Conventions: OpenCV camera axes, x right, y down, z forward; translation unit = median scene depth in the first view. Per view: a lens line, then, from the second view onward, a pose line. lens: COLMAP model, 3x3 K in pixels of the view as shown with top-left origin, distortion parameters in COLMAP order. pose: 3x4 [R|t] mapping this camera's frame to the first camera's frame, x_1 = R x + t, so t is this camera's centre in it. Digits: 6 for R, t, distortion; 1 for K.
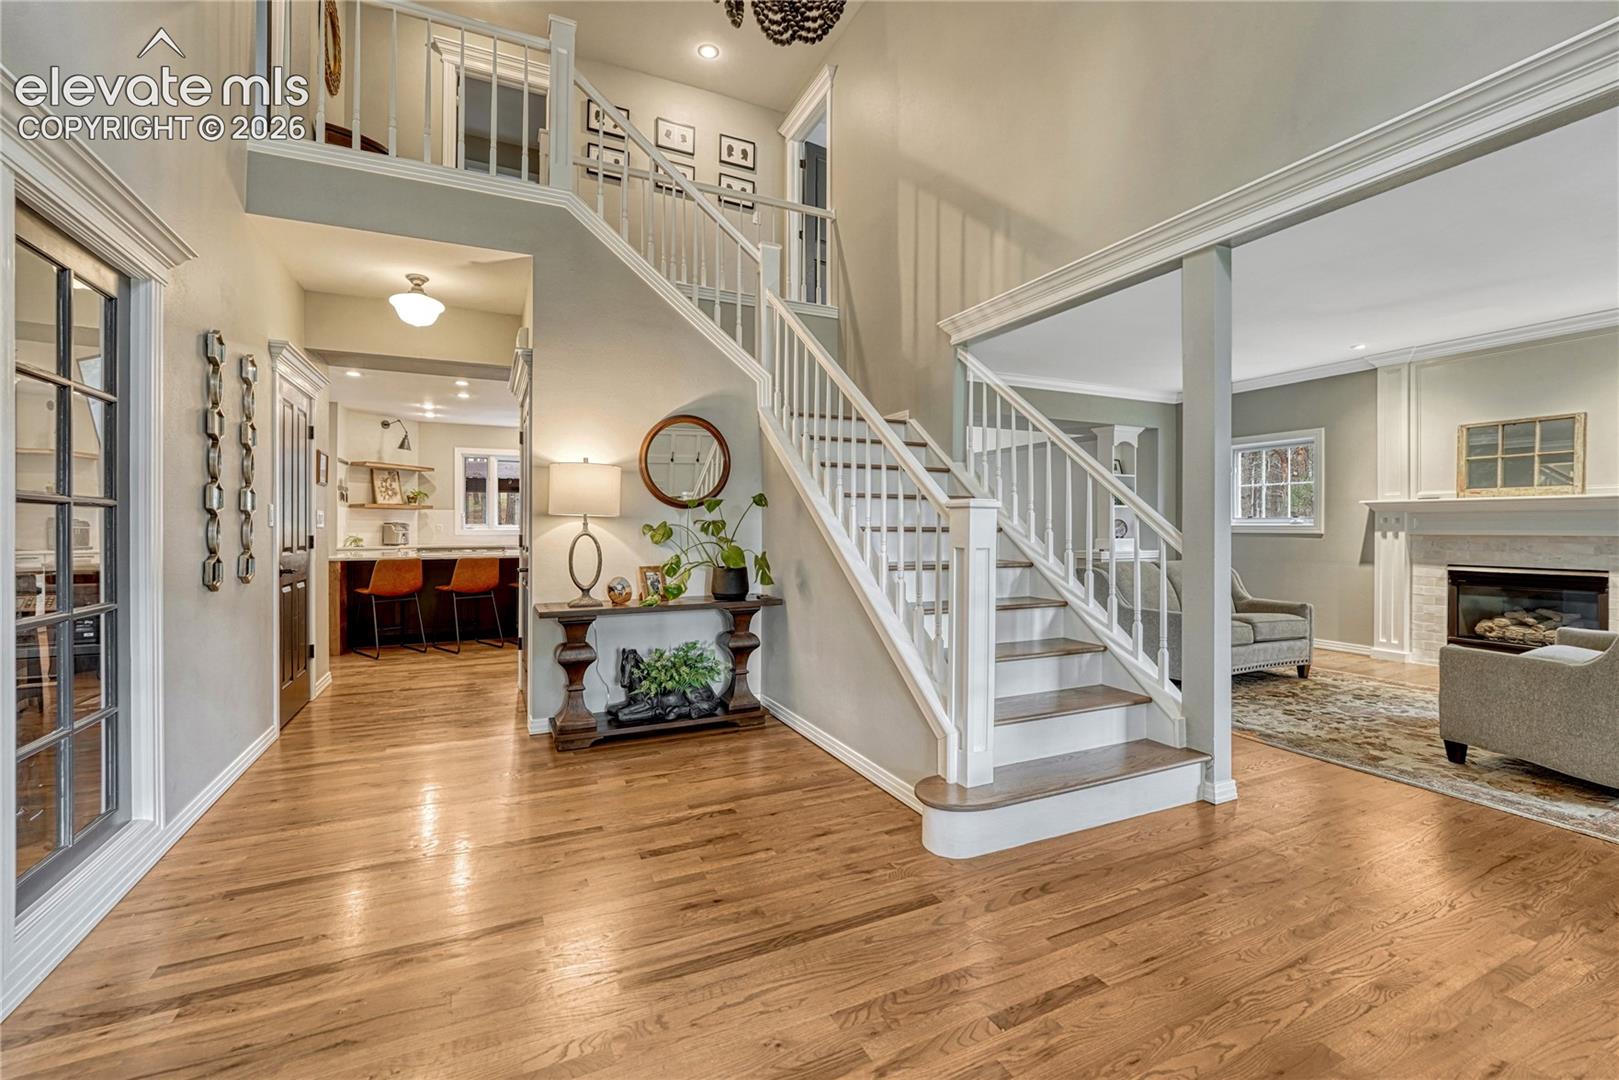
lens RADIAL K [[692.6, 0, 811.0], [0, 692.6, 525.4], [0, 0, 1]] dist [-0.013326, 0.001834]
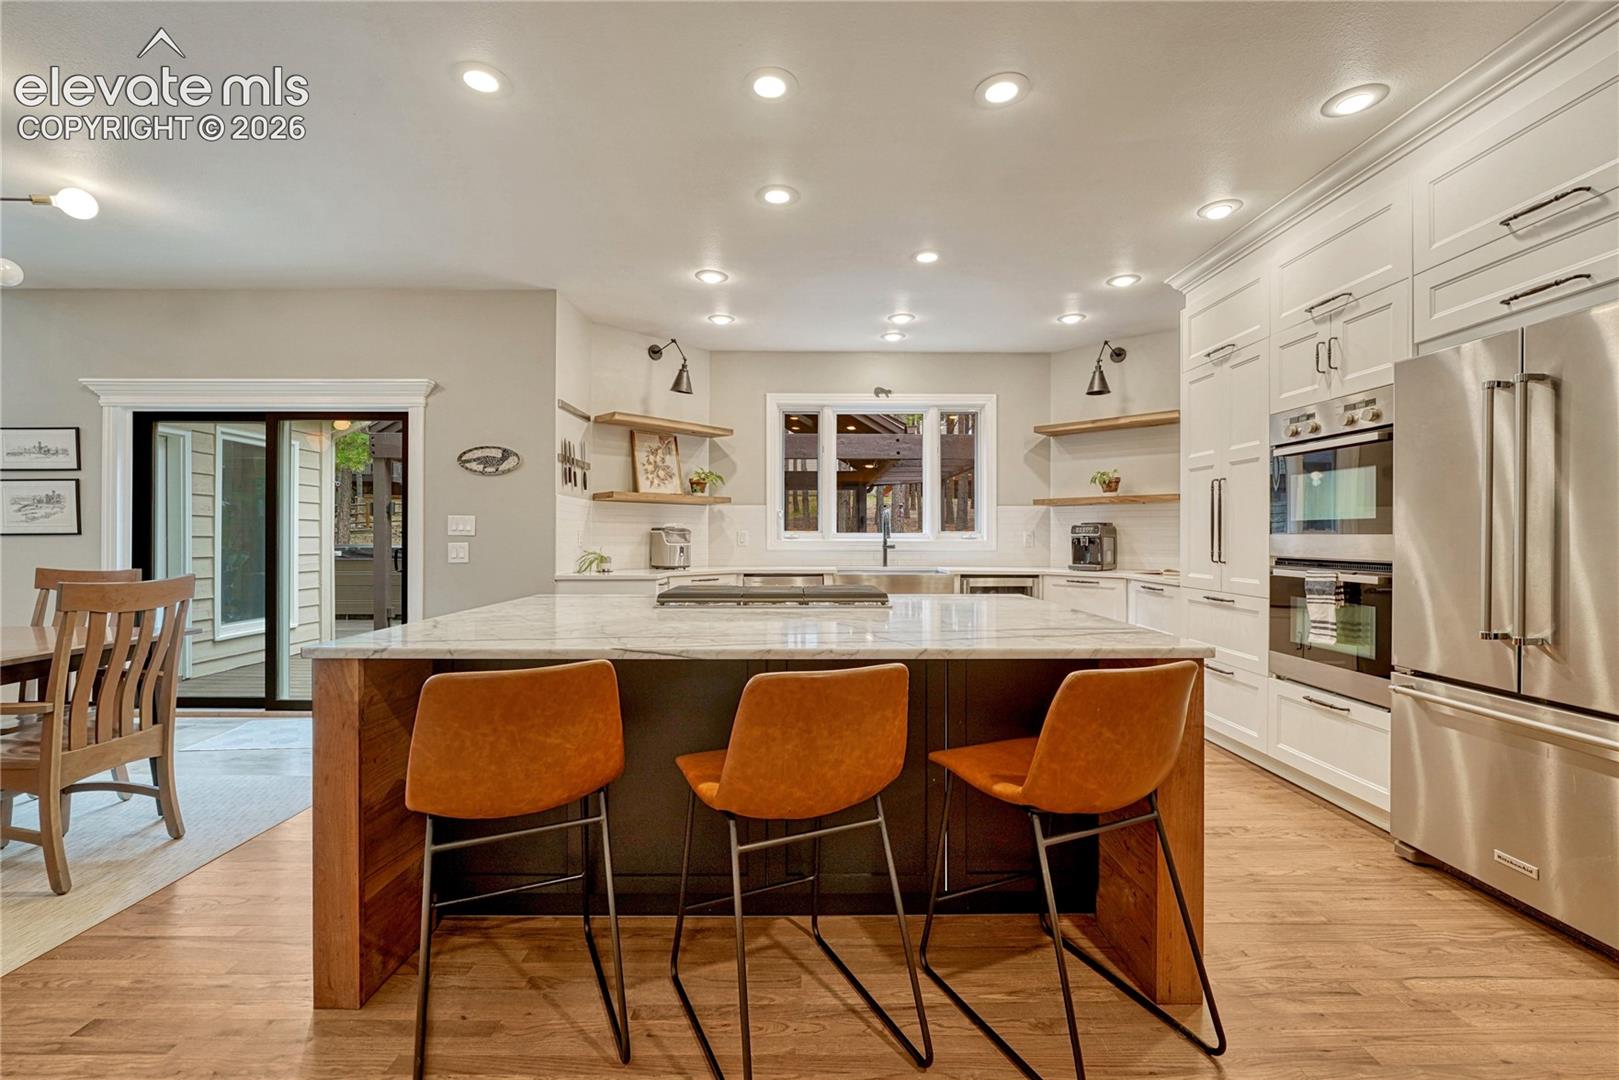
lens RADIAL K [[692.6, 0, 819.9], [0, 692.6, 537.5], [0, 0, 1]] dist [-0.013326, 0.001834]
pose [[0.915193, 0.002042, -0.403011, -0.270056], [-0.001579, 0.999998, 0.001481, 0.002983], [0.403013, -0.000719, 0.915194, 0.543356]]
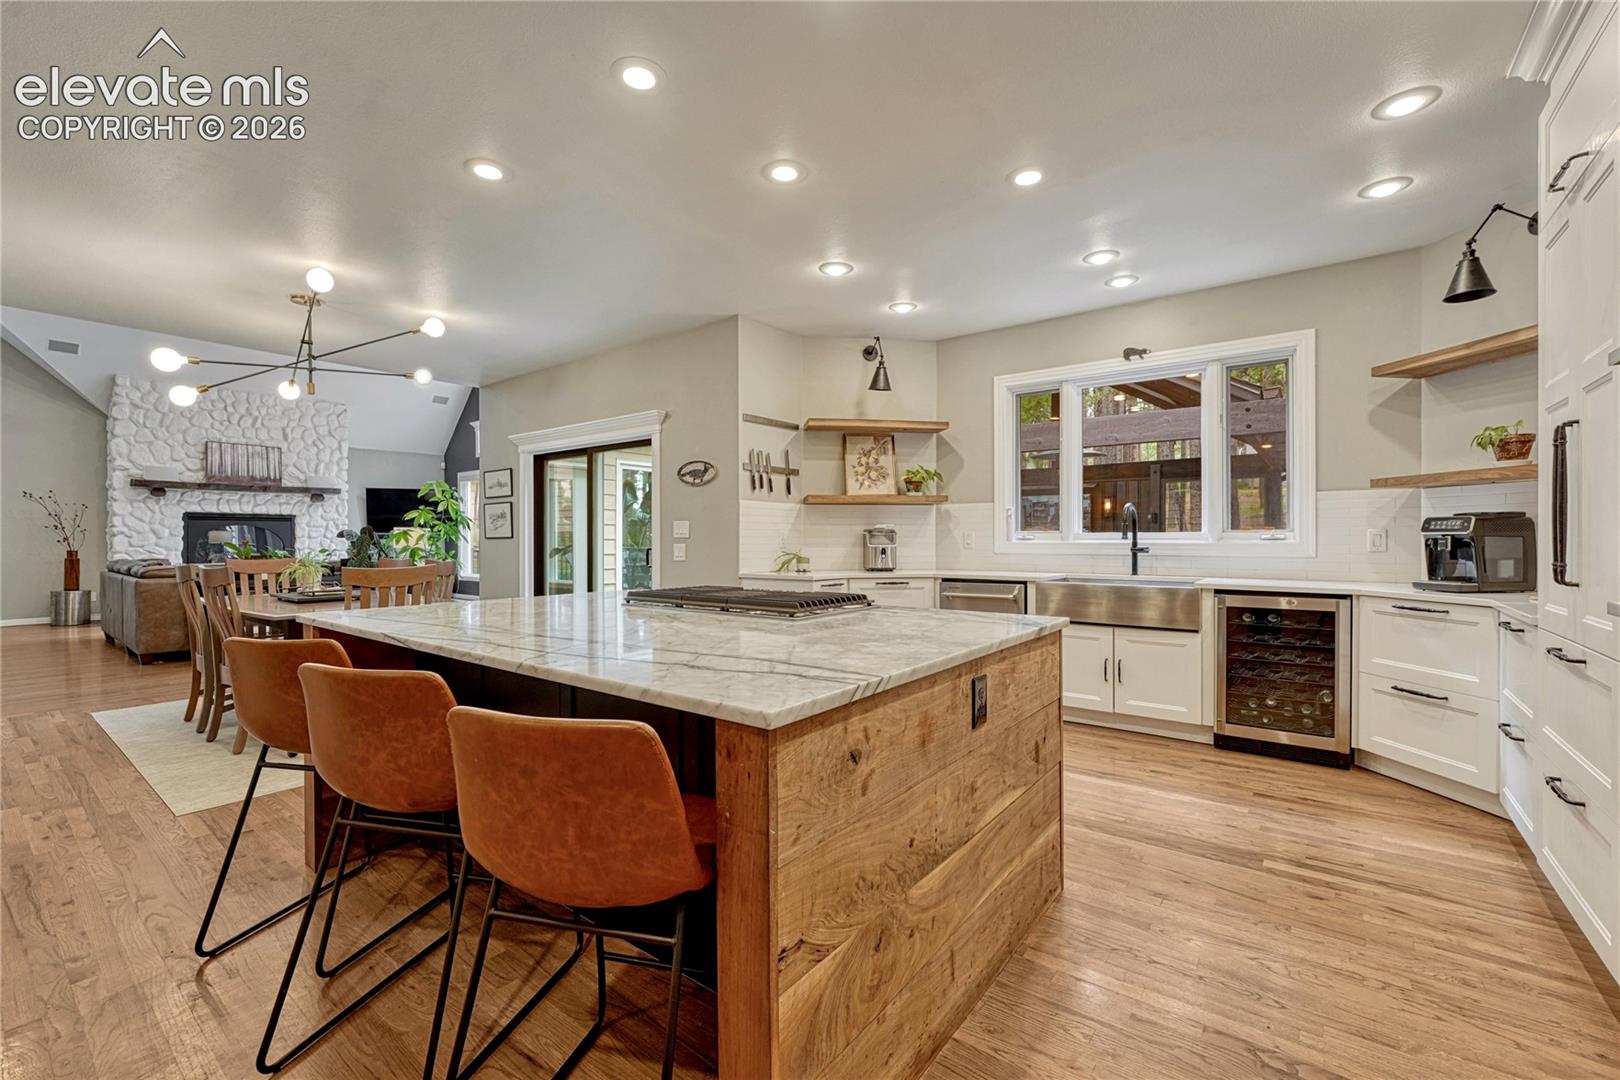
lens RADIAL K [[693.0, 0, 815.9], [0, 693.0, 540.7], [0, 0, 1]] dist [-0.013326, 0.001834]
pose [[0.455958, 0.002186, -0.889999, -0.139938], [0.001996, 0.999992, 0.003479, 0.003281], [0.889999, -0.003363, 0.455950, 0.710316]]
